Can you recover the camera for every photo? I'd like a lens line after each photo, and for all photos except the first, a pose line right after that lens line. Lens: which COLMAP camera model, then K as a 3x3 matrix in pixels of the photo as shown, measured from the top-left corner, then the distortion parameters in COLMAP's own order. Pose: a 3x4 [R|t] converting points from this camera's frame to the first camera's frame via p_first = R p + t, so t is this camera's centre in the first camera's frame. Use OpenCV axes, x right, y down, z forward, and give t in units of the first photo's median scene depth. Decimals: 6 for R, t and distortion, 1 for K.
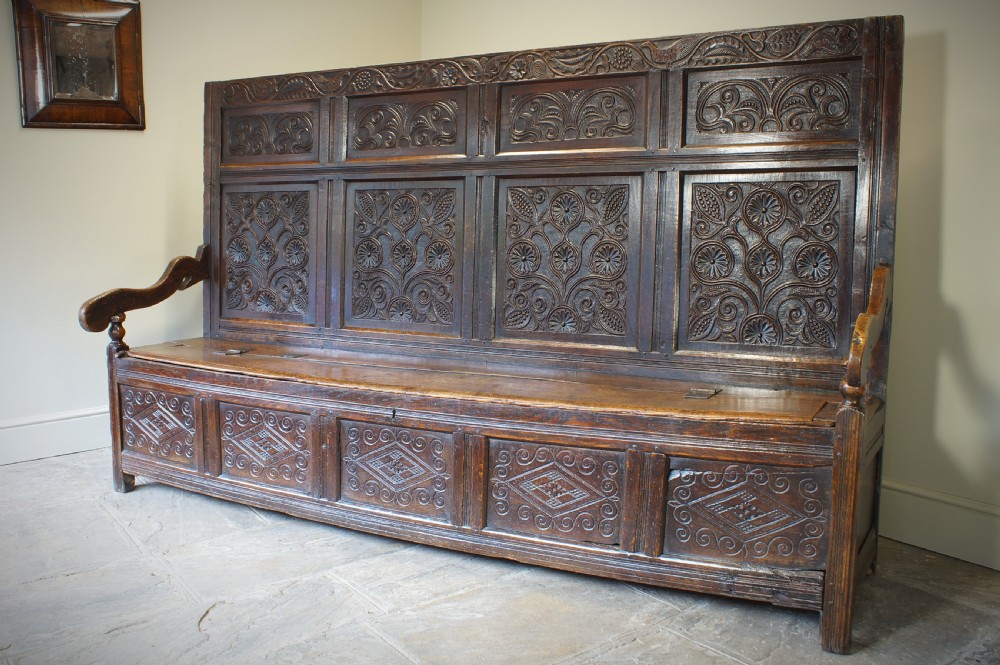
lens RADIAL K [[881.7, 0, 497.4], [0, 881.7, 338.9], [0, 0, 1]] dist [-0.122088, 0.059316]
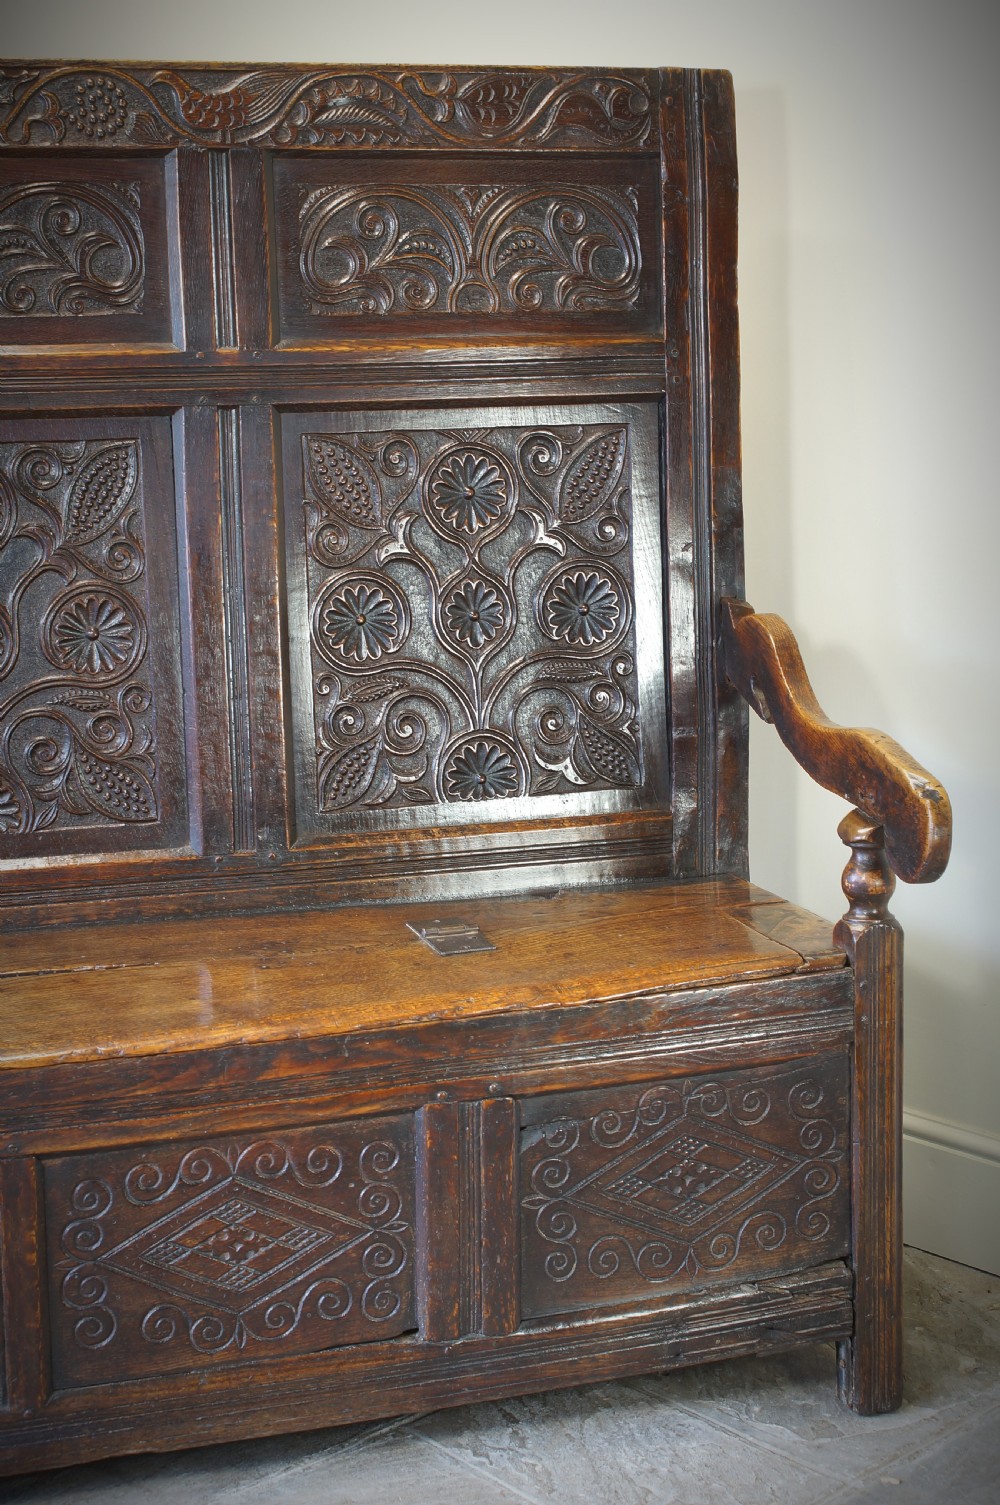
lens RADIAL K [[2514.3, 0, 525.2], [0, 2514.3, 760.8], [0, 0, 1]] dist [-0.043320, 0.000000]
pose [[0.696806, -0.134103, 0.704612, -0.532260], [0.097991, 0.990954, 0.091694, -0.118913], [-0.710535, 0.005153, 0.703643, 0.091465]]
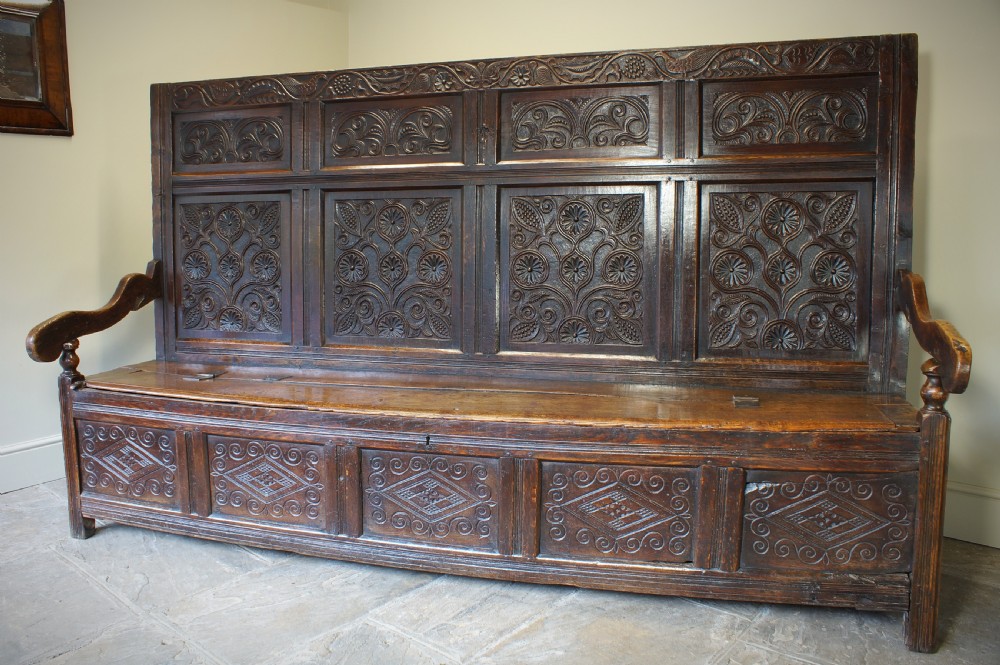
lens RADIAL K [[771.7, 0, 494.1], [0, 771.7, 341.2], [0, 0, 1]] dist [-0.140790, 0.103382]
pose [[0.976508, -0.038046, 0.212098, -0.205499], [0.036224, 0.999266, 0.012471, -0.025272], [-0.212417, -0.004495, 0.977169, 0.183004]]
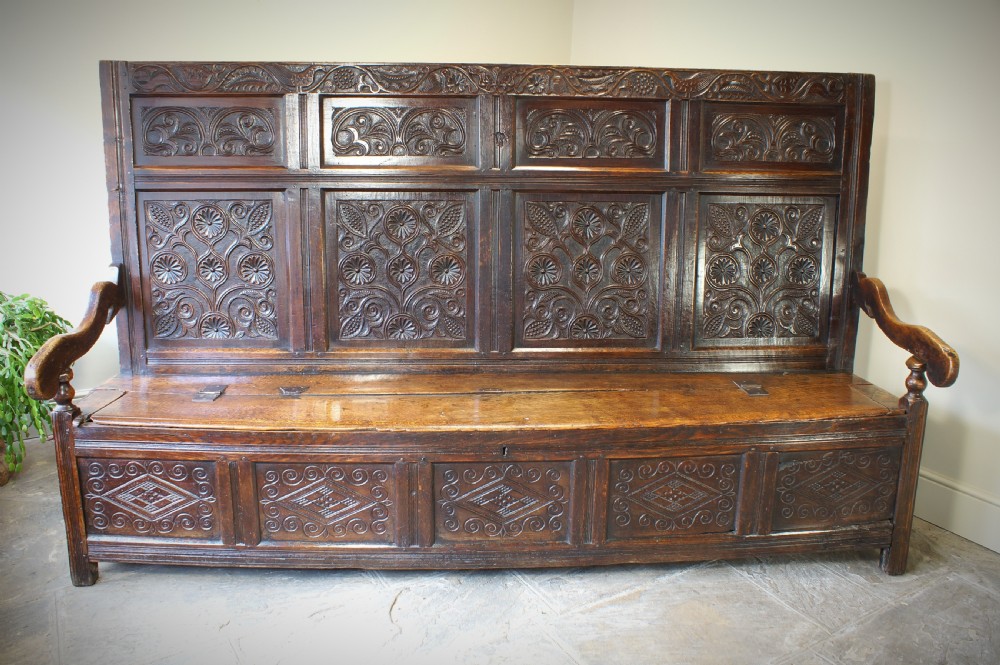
lens RADIAL K [[785.3, 0, 492.9], [0, 785.3, 343.4], [0, 0, 1]] dist [-0.138505, 0.085742]
pose [[0.854369, -0.121390, 0.505291, -0.526429], [0.057469, 0.988441, 0.140290, -0.148616], [-0.516480, -0.090821, 0.851469, 0.255442]]
